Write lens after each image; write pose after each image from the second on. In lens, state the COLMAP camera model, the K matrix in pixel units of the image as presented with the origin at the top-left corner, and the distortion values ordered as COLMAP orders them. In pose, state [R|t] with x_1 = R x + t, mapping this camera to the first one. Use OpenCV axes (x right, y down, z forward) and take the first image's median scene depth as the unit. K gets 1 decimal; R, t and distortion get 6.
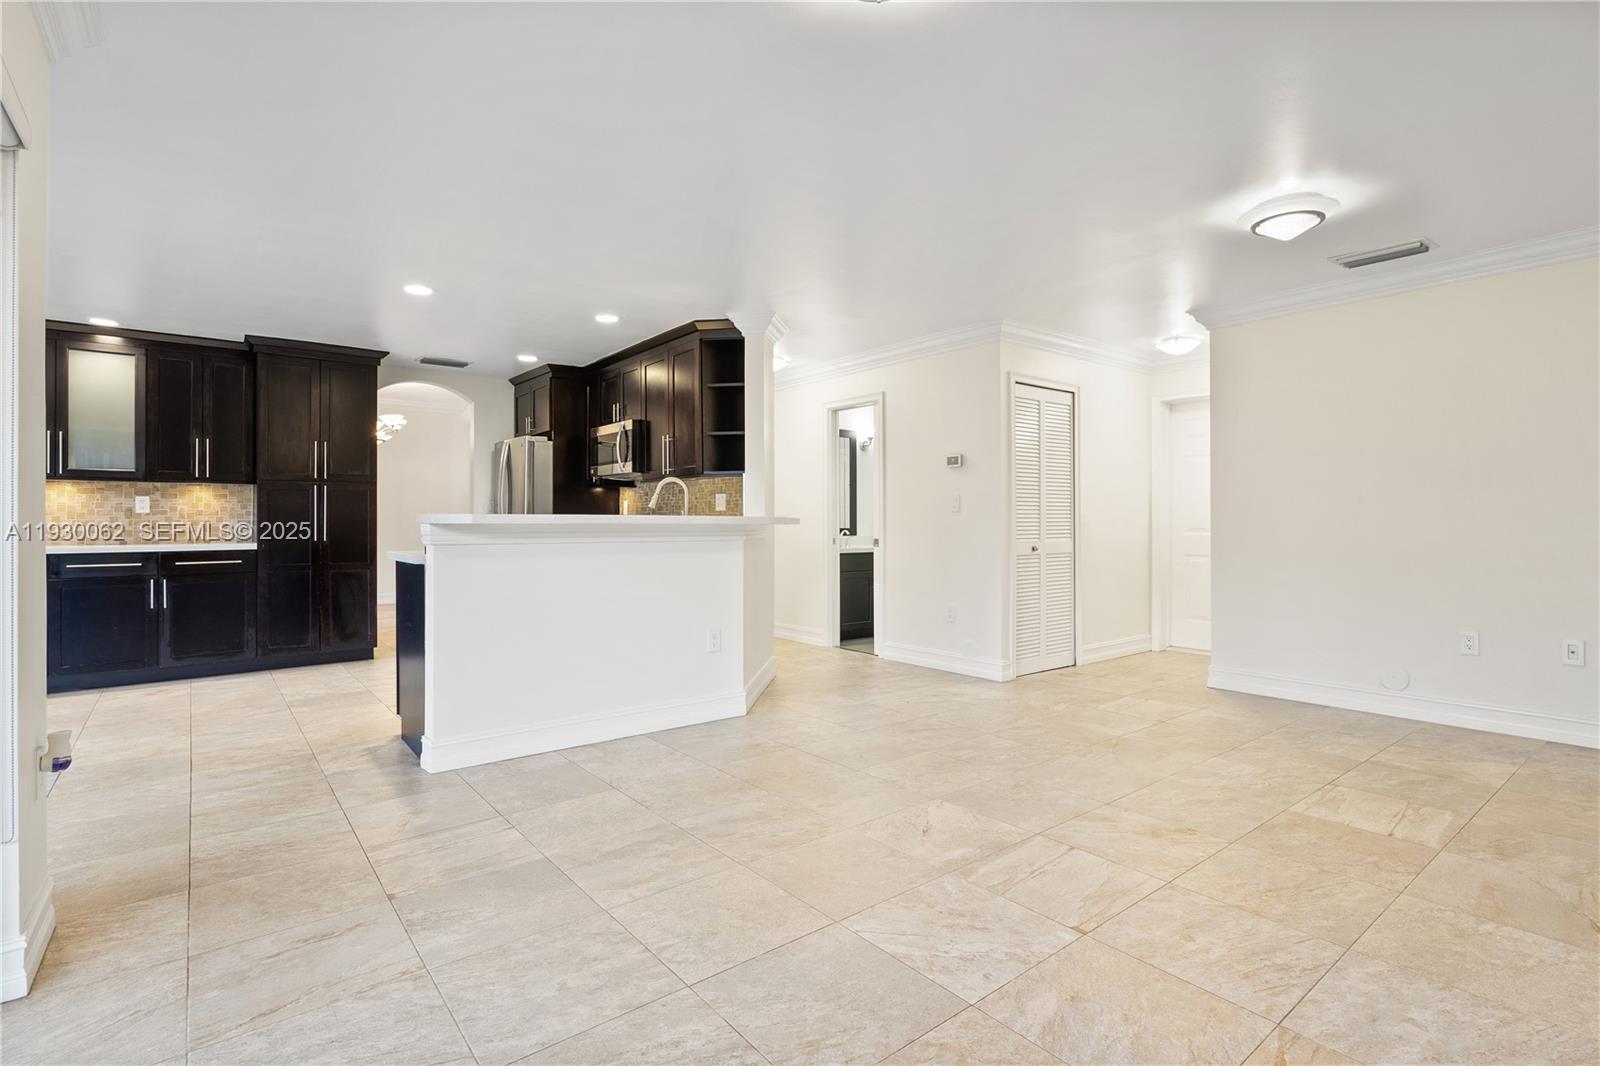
lens RADIAL K [[774.3, 0, 806.7], [0, 774.3, 518.2], [0, 0, 1]] dist [-0.009855, -0.000053]
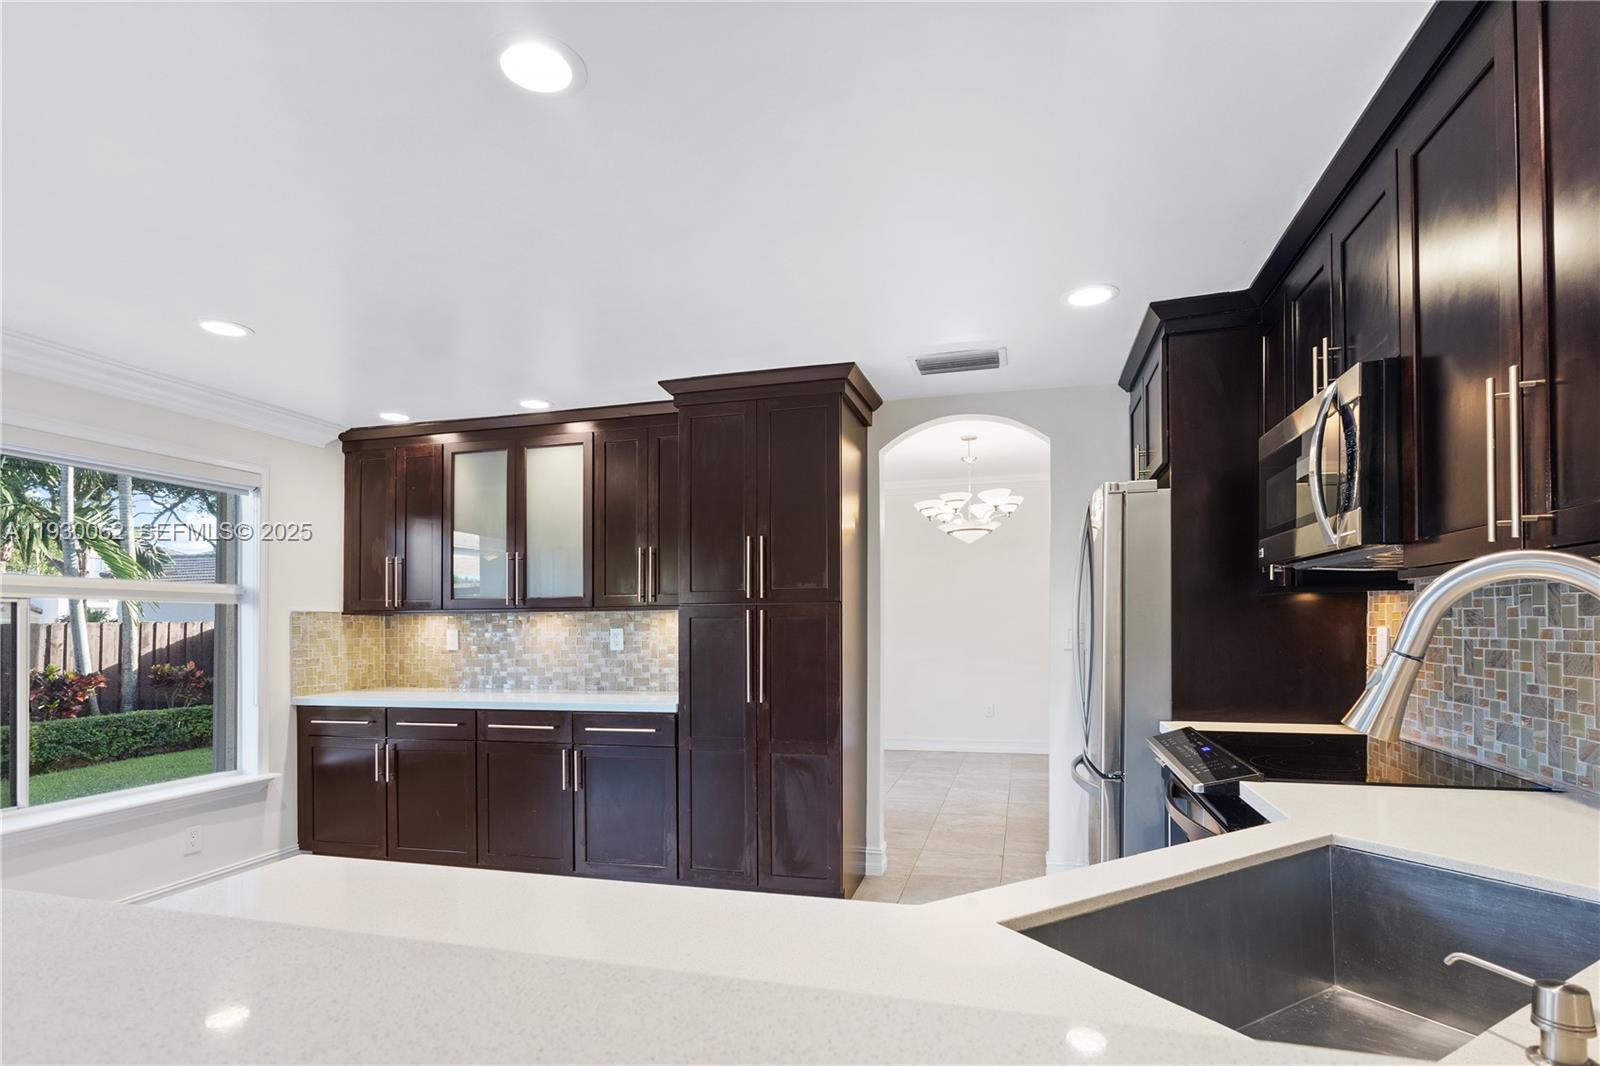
lens RADIAL K [[795.6, 0, 797.0], [0, 795.6, 618.8], [0, 0, 1]] dist [-0.002469, 0.000176]
pose [[0.580592, -0.008522, -0.814150, -0.113345], [0.012933, 0.999916, -0.001244, -0.035968], [0.814092, -0.009807, 0.580653, 0.701781]]
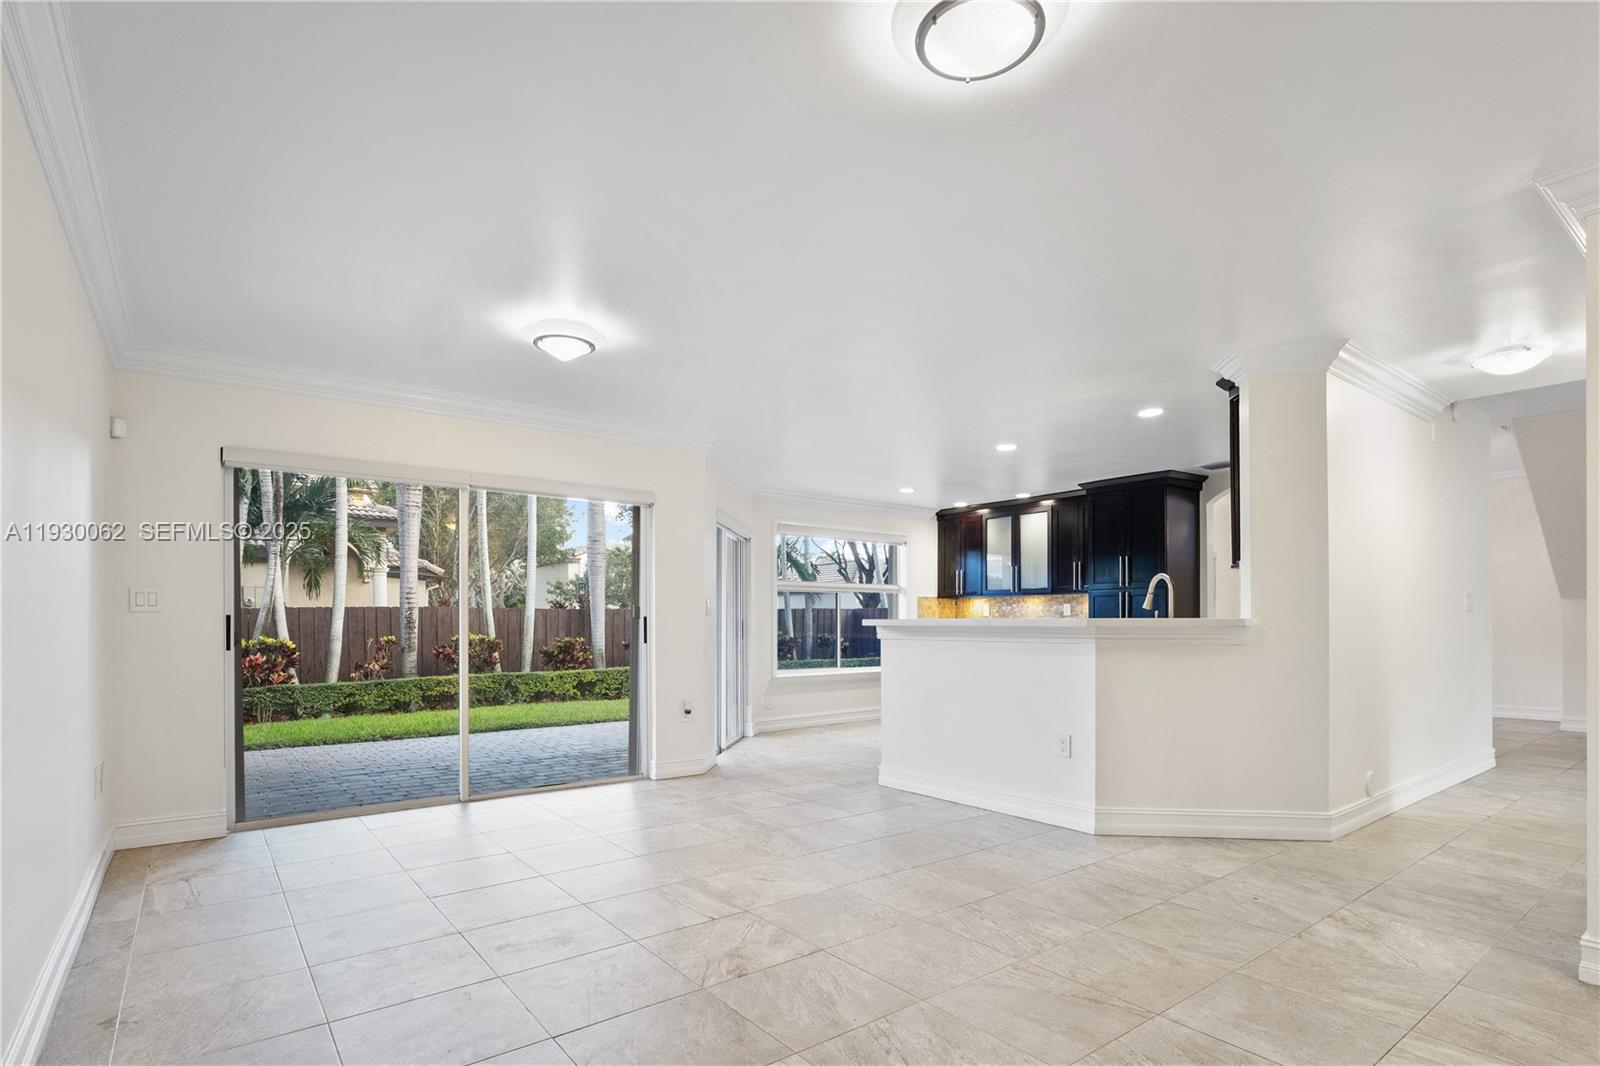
lens RADIAL K [[797.0, 0, 800.5], [0, 797.0, 624.5], [0, 0, 1]] dist [-0.012921, -0.000179]
pose [[-0.022448, 0.006231, -0.999729, 0.693798], [0.012048, 0.999910, 0.005961, -0.004072], [0.999675, -0.011911, -0.022521, 0.535479]]
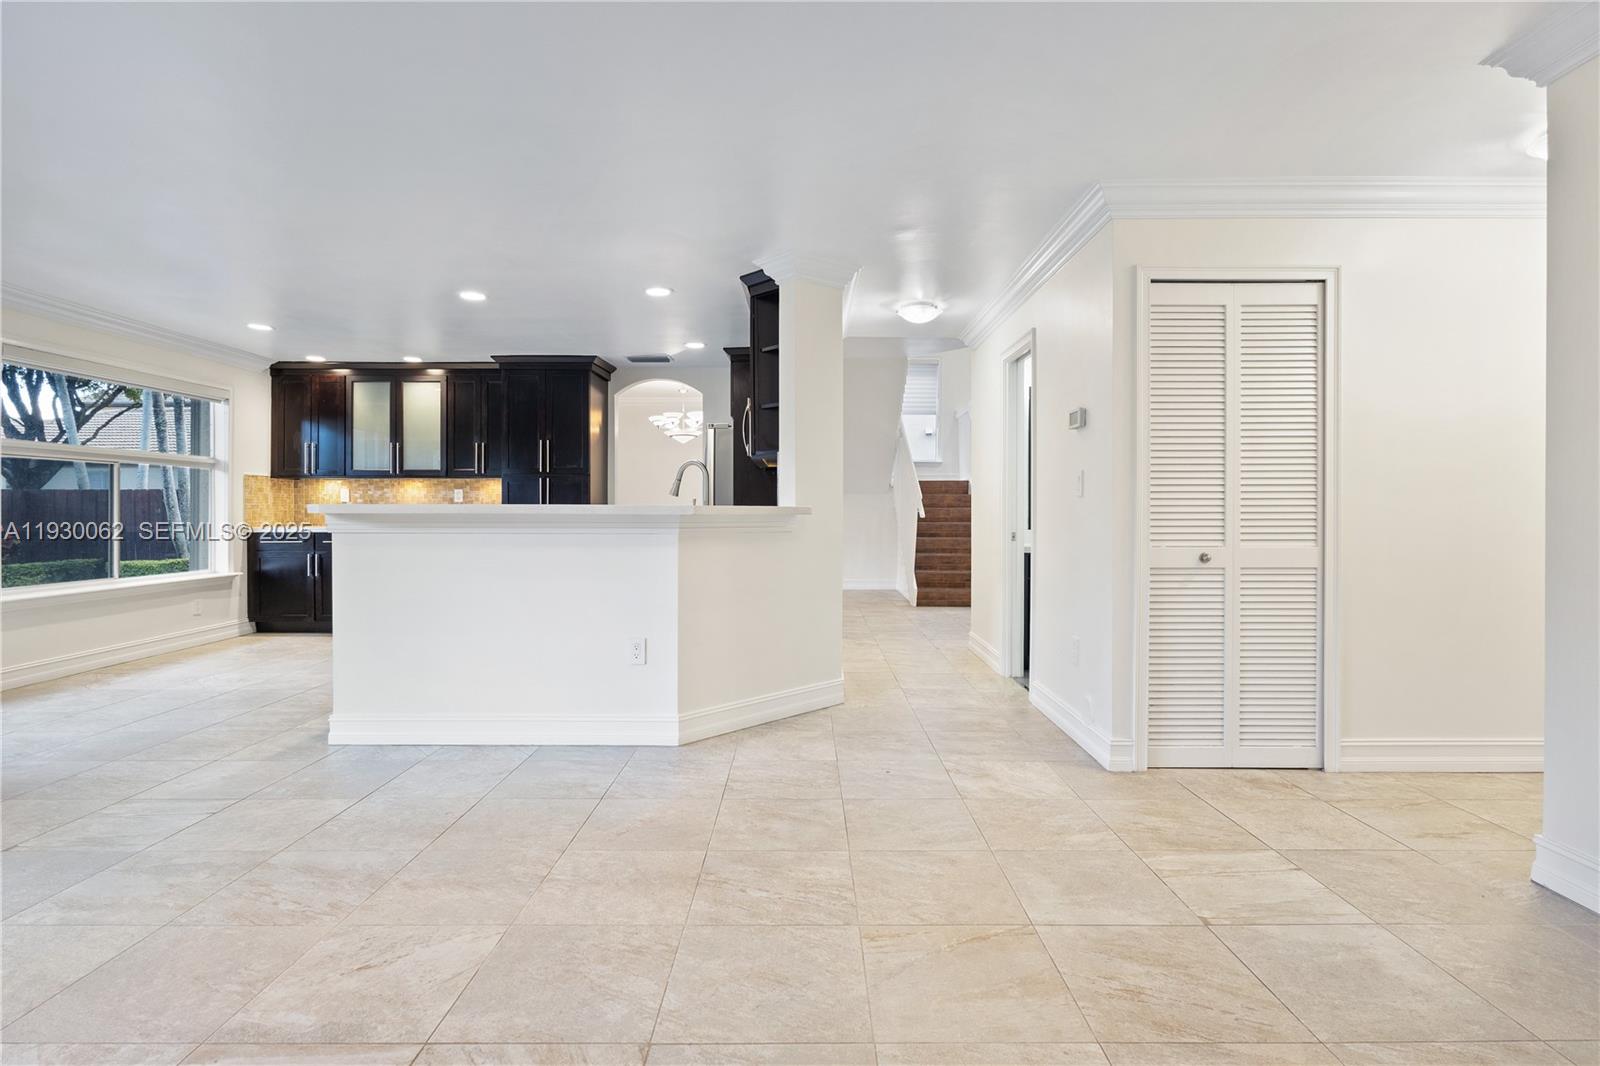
lens RADIAL K [[774.3, 0, 806.7], [0, 774.3, 518.2], [0, 0, 1]] dist [-0.009855, -0.000053]
pose [[0.780727, 0.010269, -0.624788, 0.431108], [0.001909, 0.999821, 0.018819, -0.003047], [0.624869, -0.015885, 0.780568, 0.352084]]
